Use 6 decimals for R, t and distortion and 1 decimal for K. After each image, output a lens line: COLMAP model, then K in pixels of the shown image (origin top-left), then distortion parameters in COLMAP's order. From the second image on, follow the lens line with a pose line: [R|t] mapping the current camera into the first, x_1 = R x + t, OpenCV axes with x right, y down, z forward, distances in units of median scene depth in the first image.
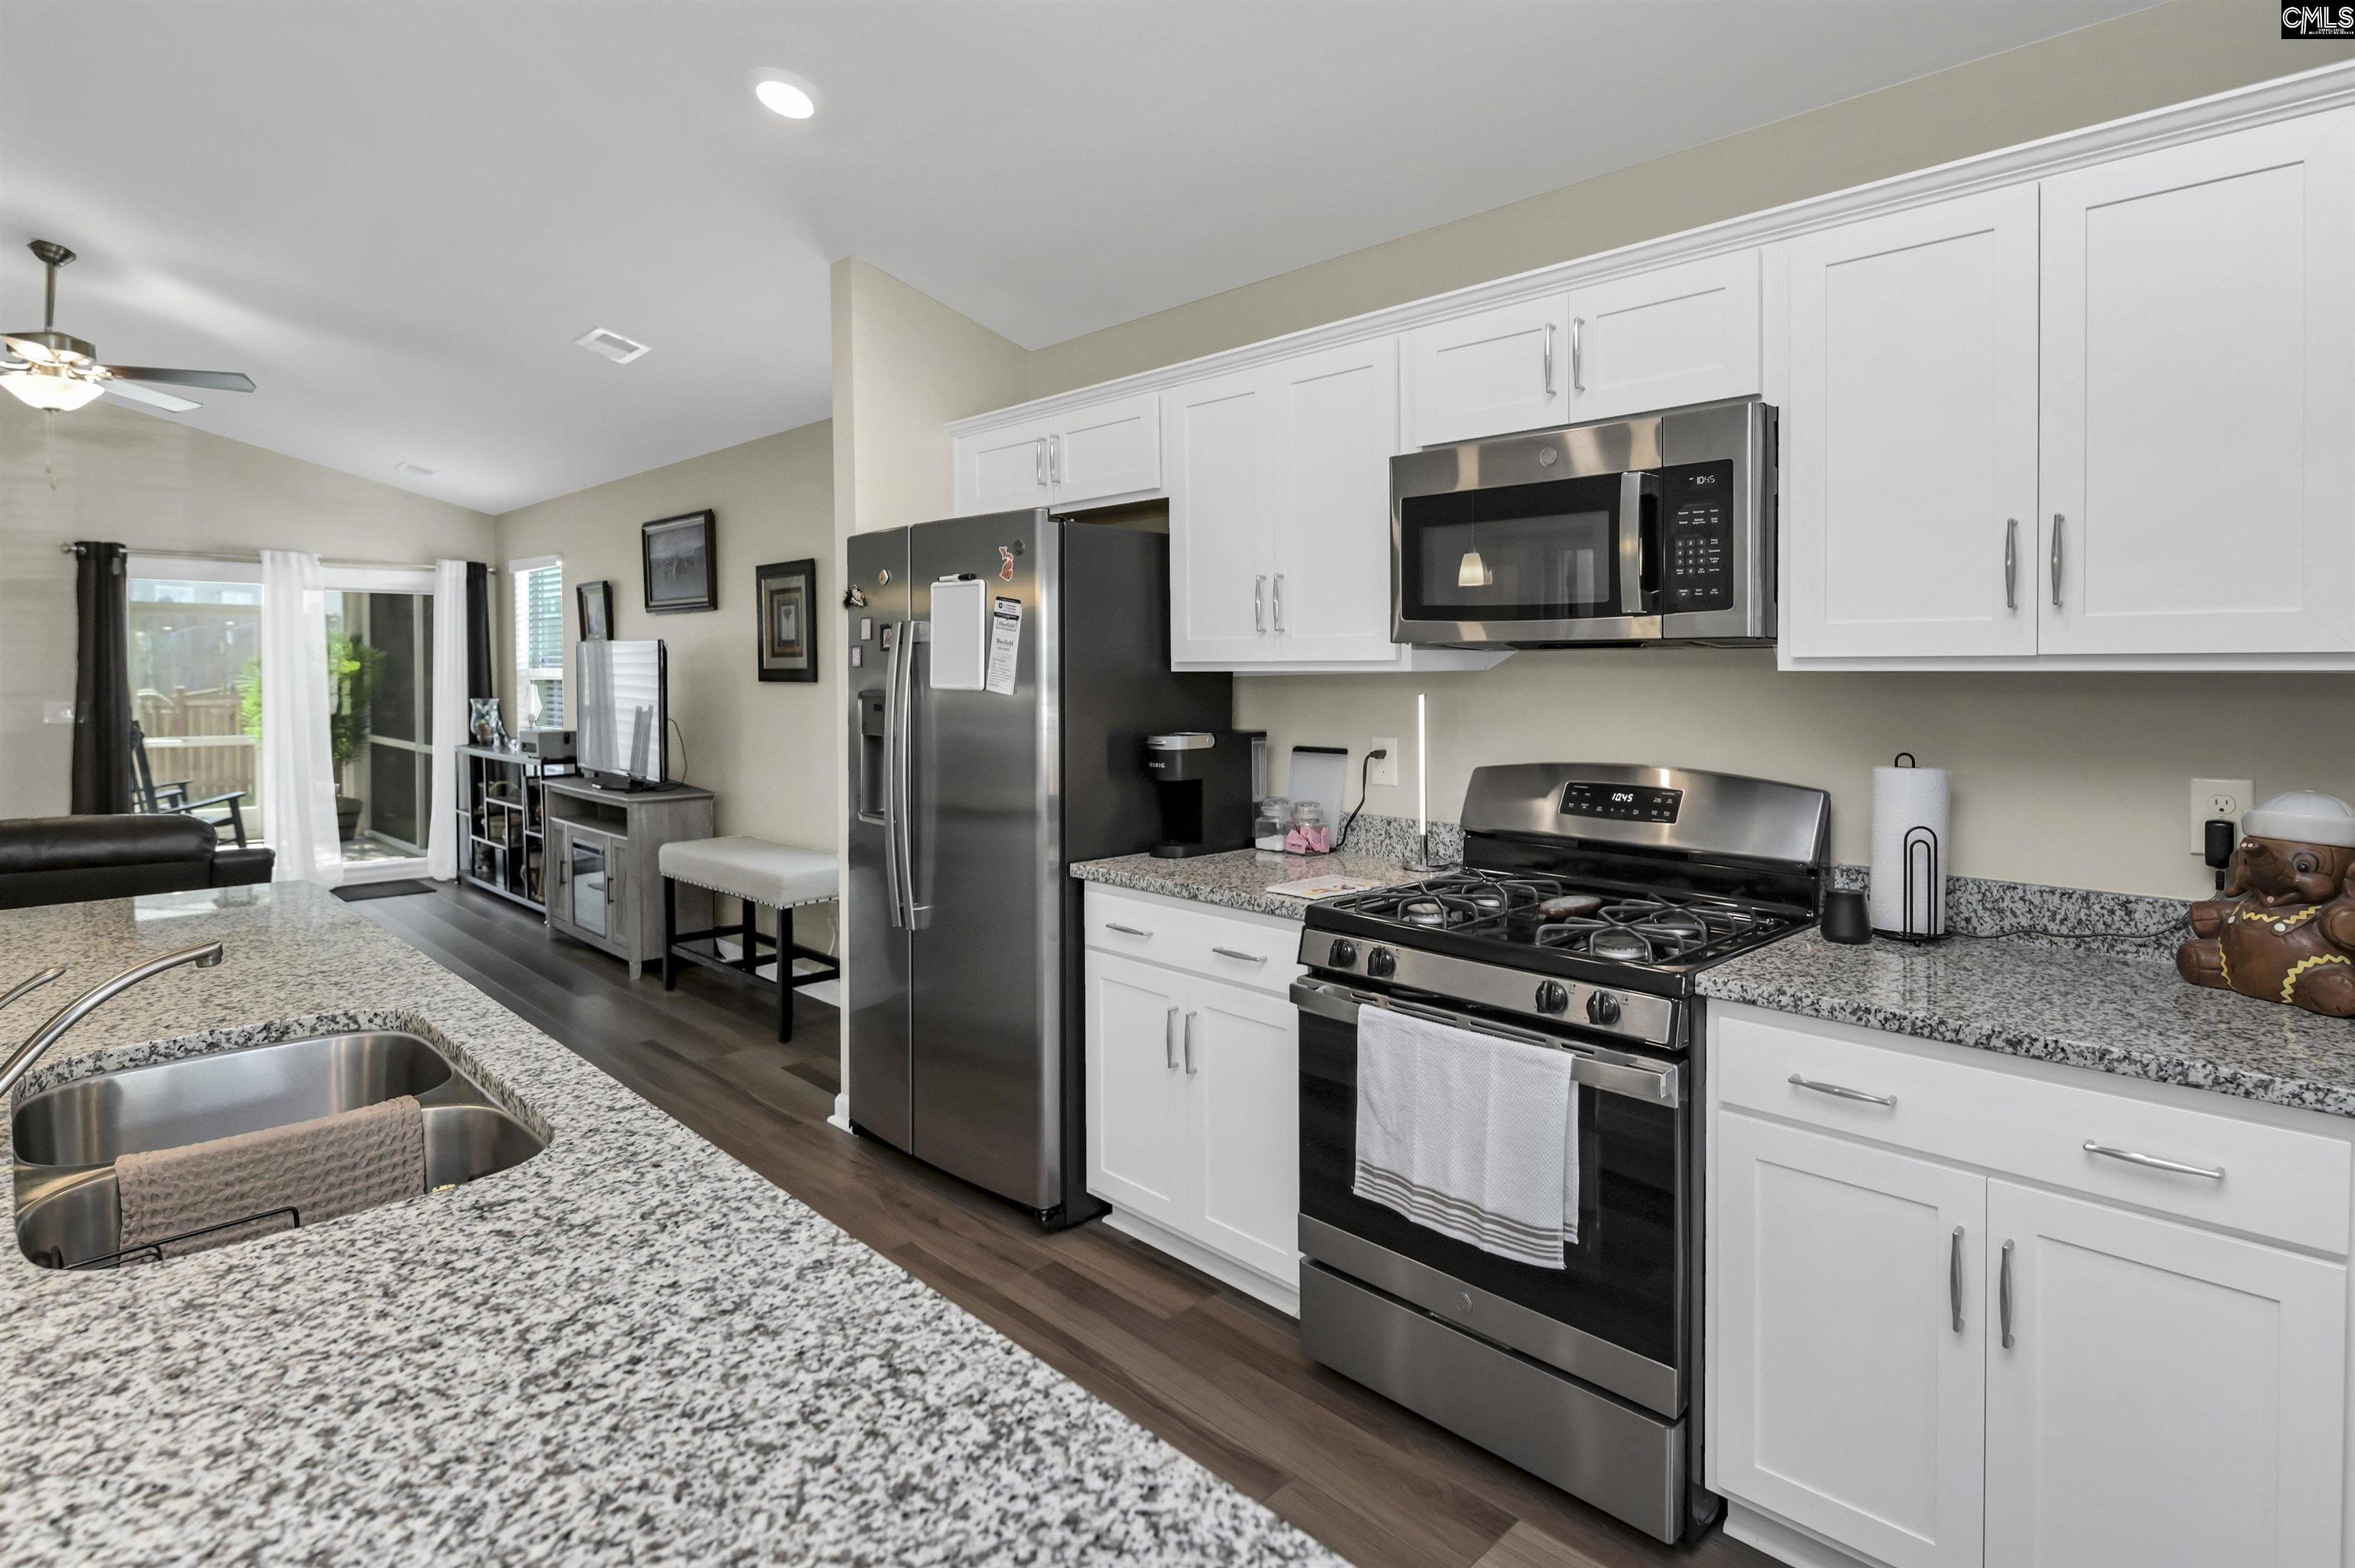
lens RADIAL K [[1223.0, 0, 1170.0], [0, 1223.0, 680.0], [0, 0, 1]] dist [-0.001300, -0.000799]
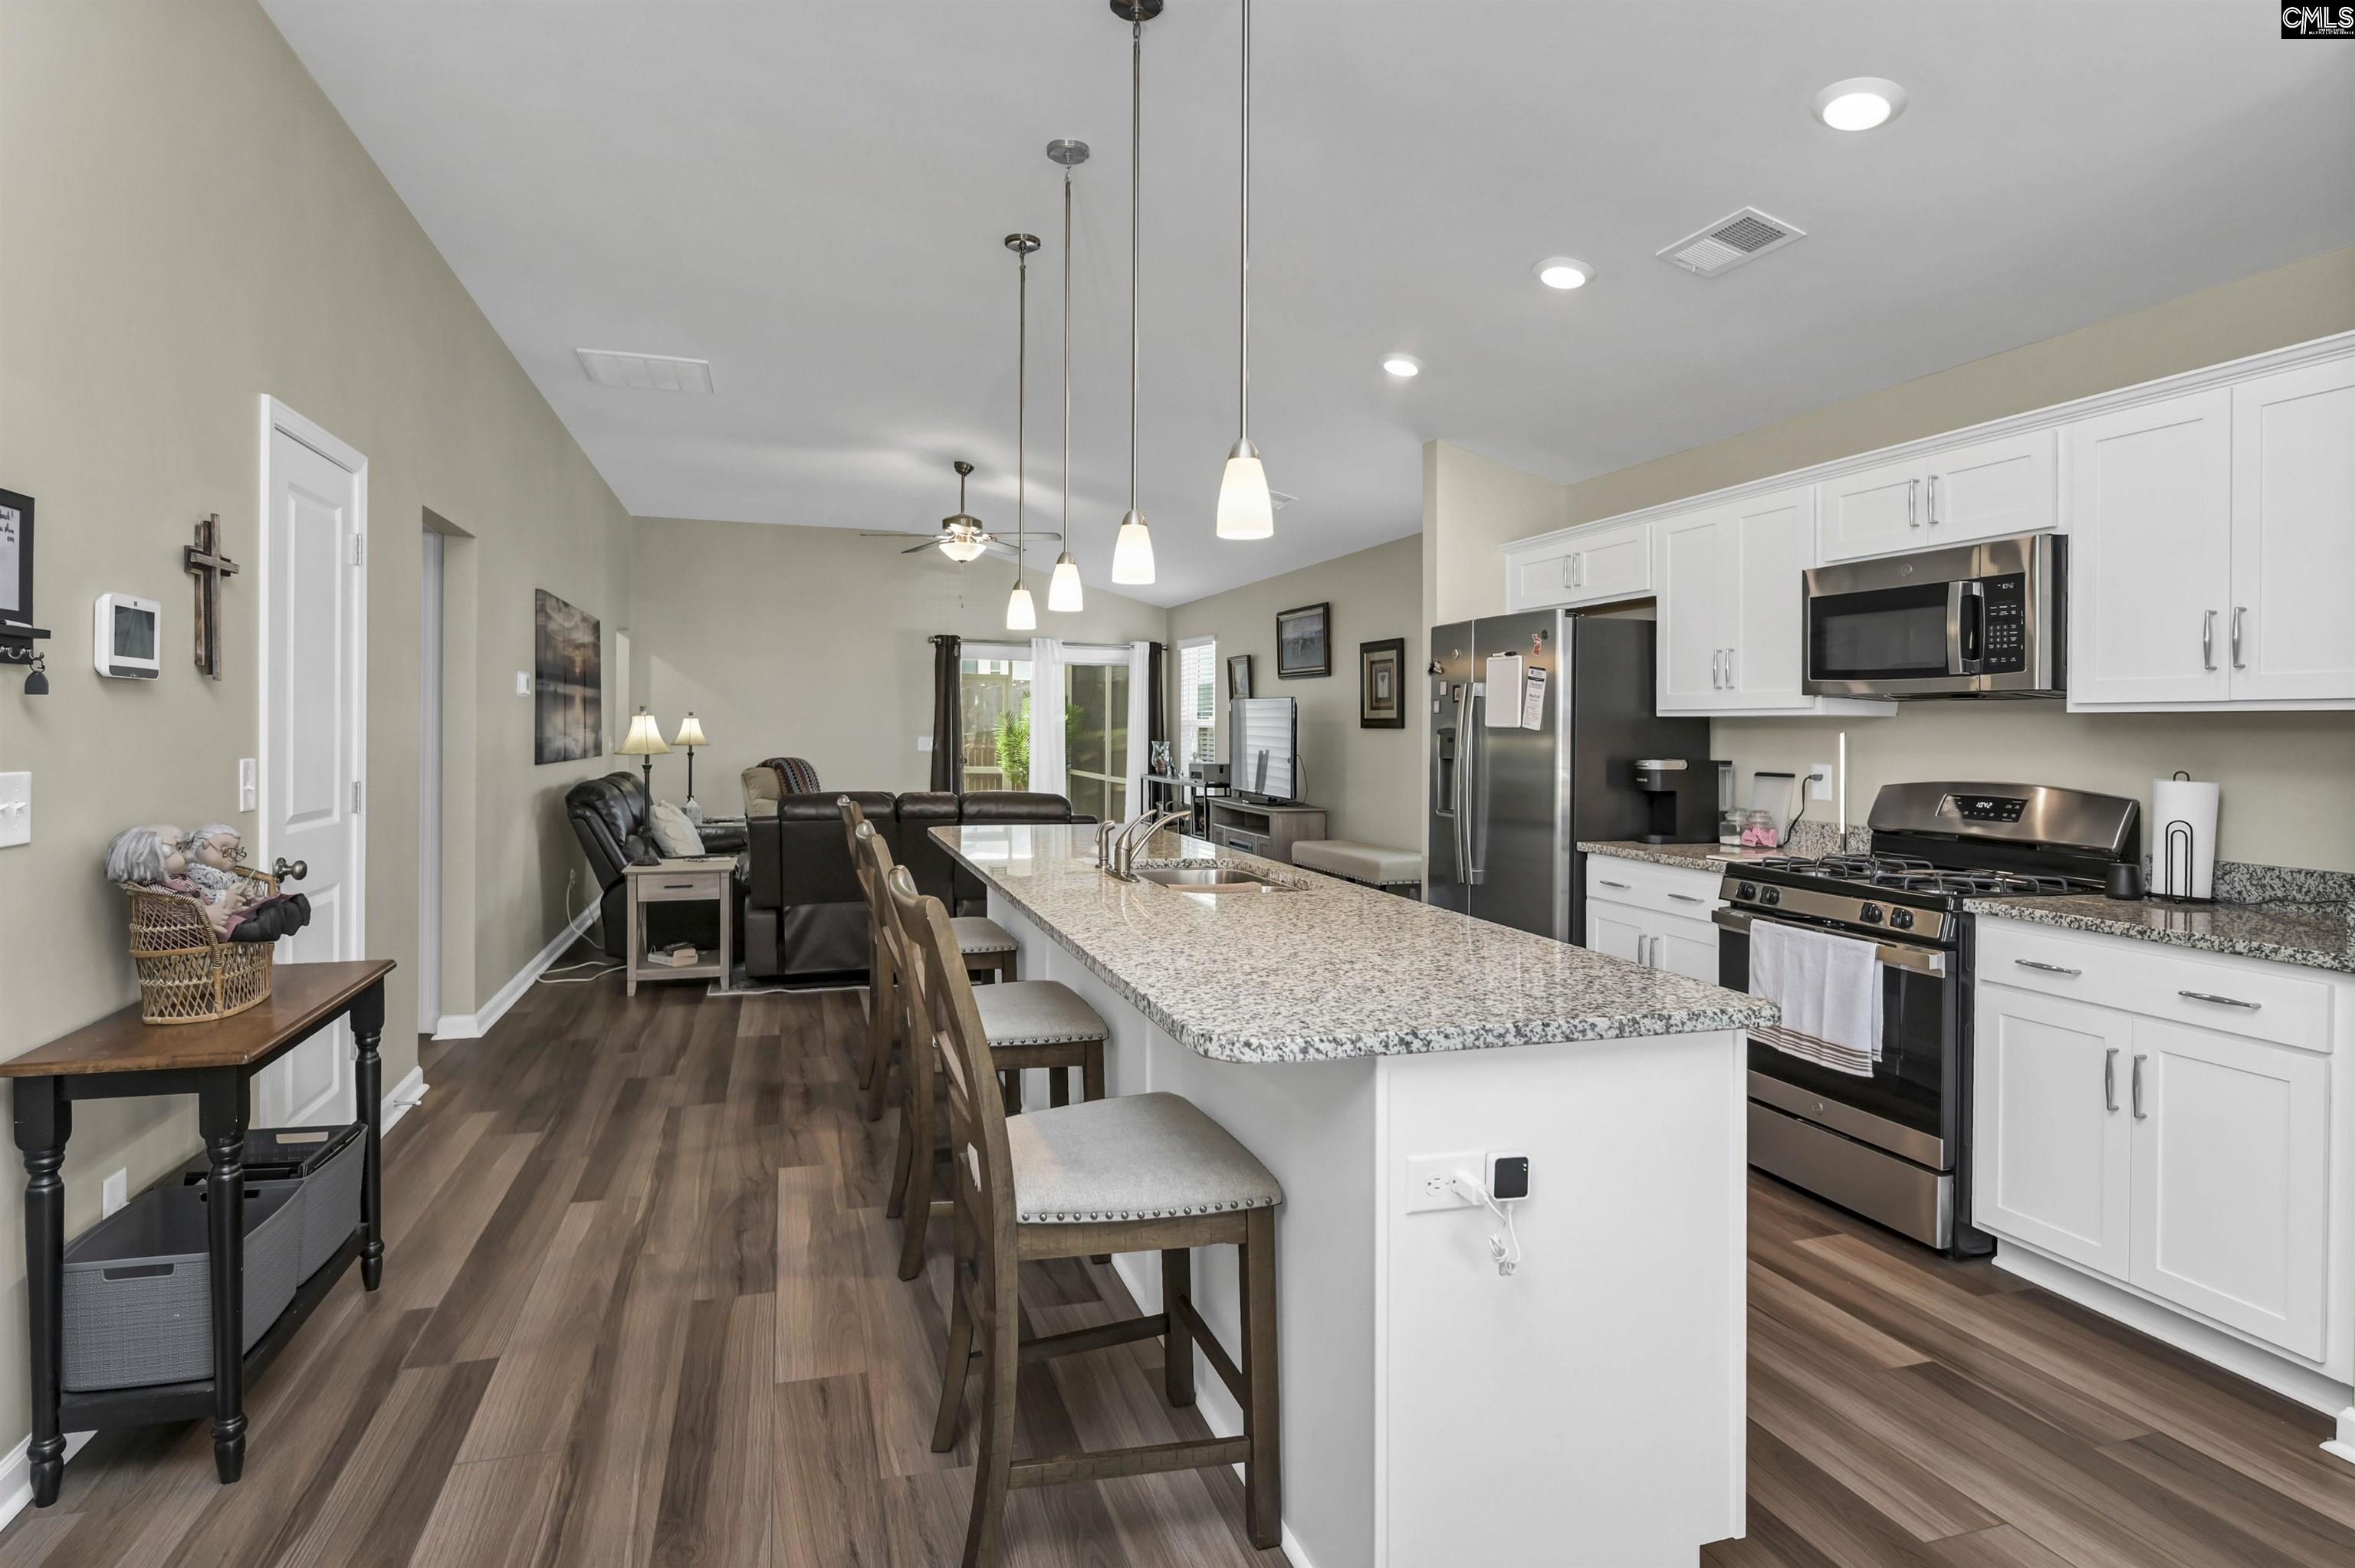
lens RADIAL K [[1205.2, 0, 1134.1], [0, 1205.2, 732.7], [0, 0, 1]] dist [-0.001585, -0.001353]
pose [[0.884452, 0.013489, -0.466436, 0.121828], [-0.017062, 0.999849, -0.003439, 0.027976], [0.466319, 0.011000, 0.884548, -0.553291]]
